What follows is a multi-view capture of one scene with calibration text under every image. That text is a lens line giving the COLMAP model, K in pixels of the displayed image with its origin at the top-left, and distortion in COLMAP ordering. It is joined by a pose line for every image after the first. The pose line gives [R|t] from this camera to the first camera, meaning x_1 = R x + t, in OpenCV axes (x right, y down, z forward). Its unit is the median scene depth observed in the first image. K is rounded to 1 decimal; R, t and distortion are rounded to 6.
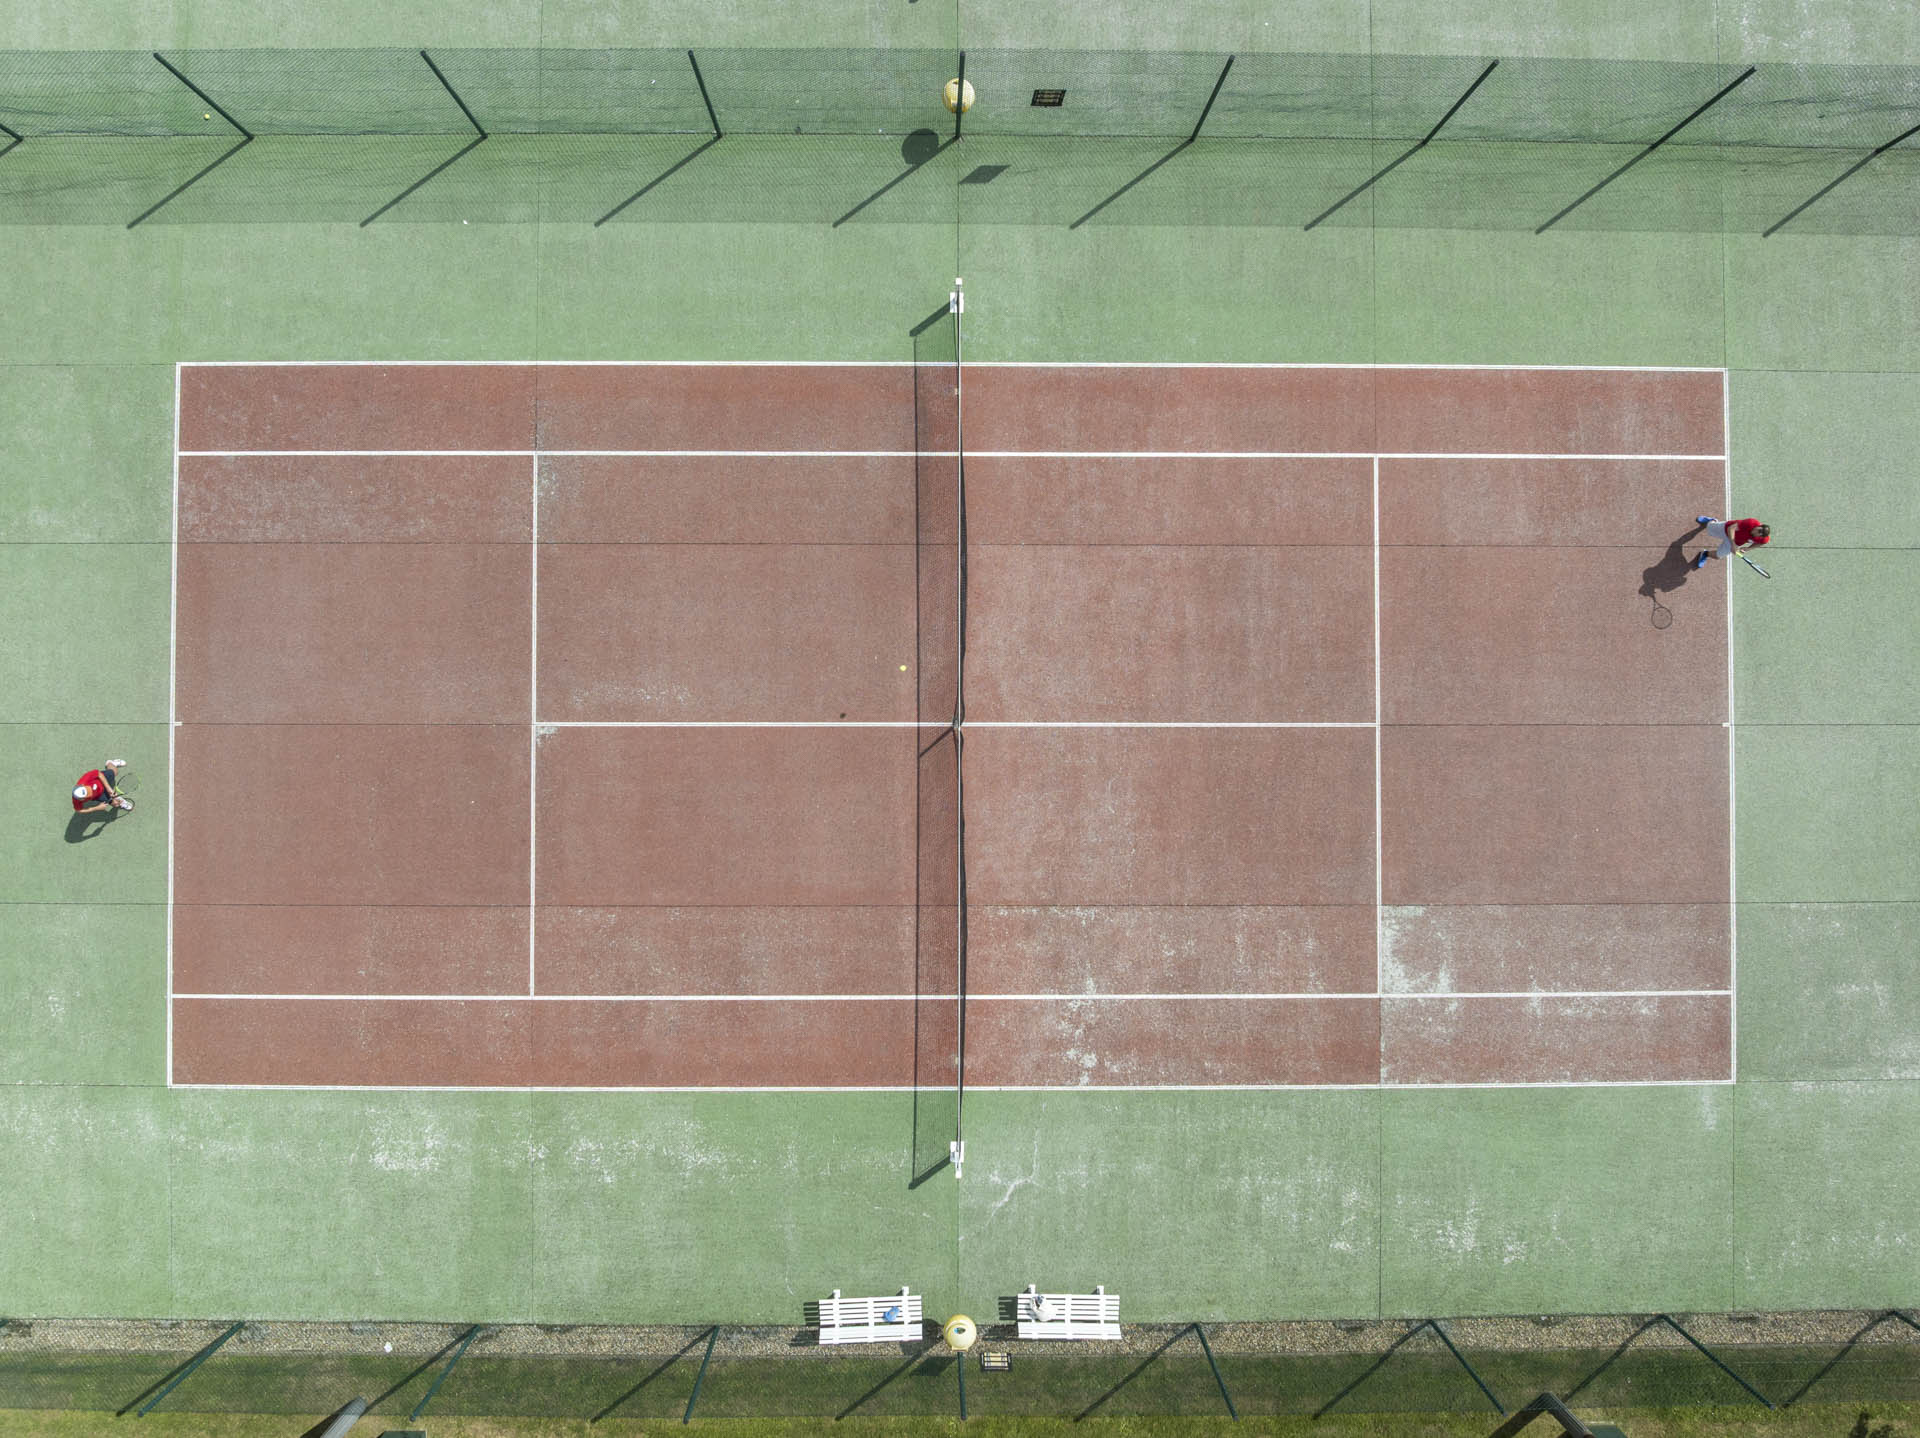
lens RADIAL K [[1344.2, 0, 970.1], [0, 1344.2, 718.7], [0, 0, 1]] dist [-0.036560, 0.004070]
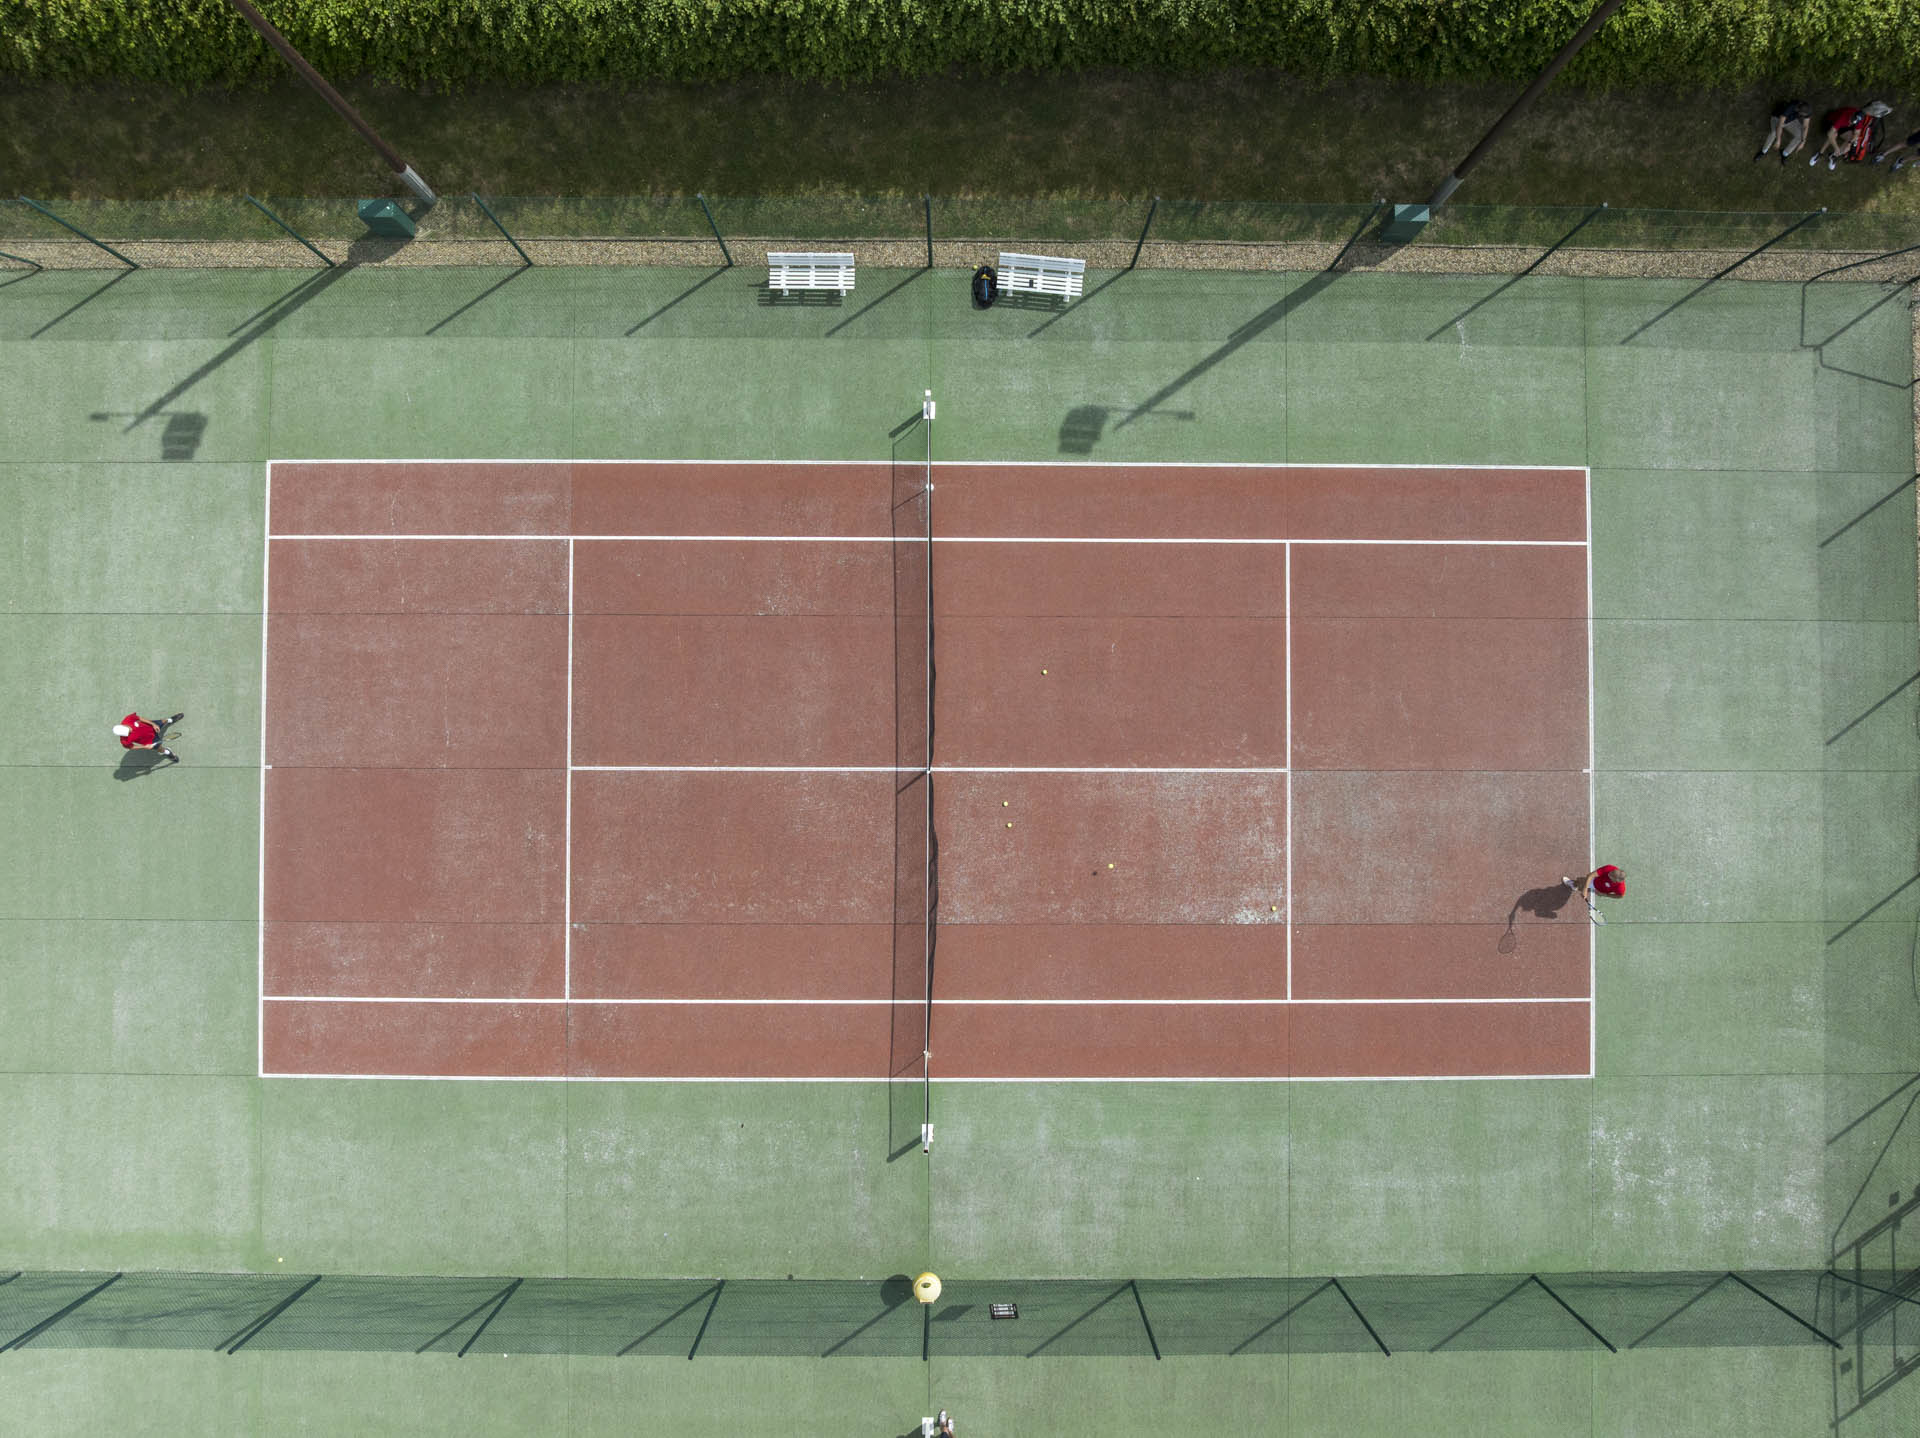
lens RADIAL K [[1151.9, 0, 932.5], [0, 1151.9, 720.1], [0, 0, 1]] dist [-0.062300, 0.031227]
pose [[0.999974, 0.002792, -0.006596, -0.001264], [-0.002809, 0.999993, -0.002447, -0.913385], [0.006589, 0.002465, 0.999975, 0.016979]]
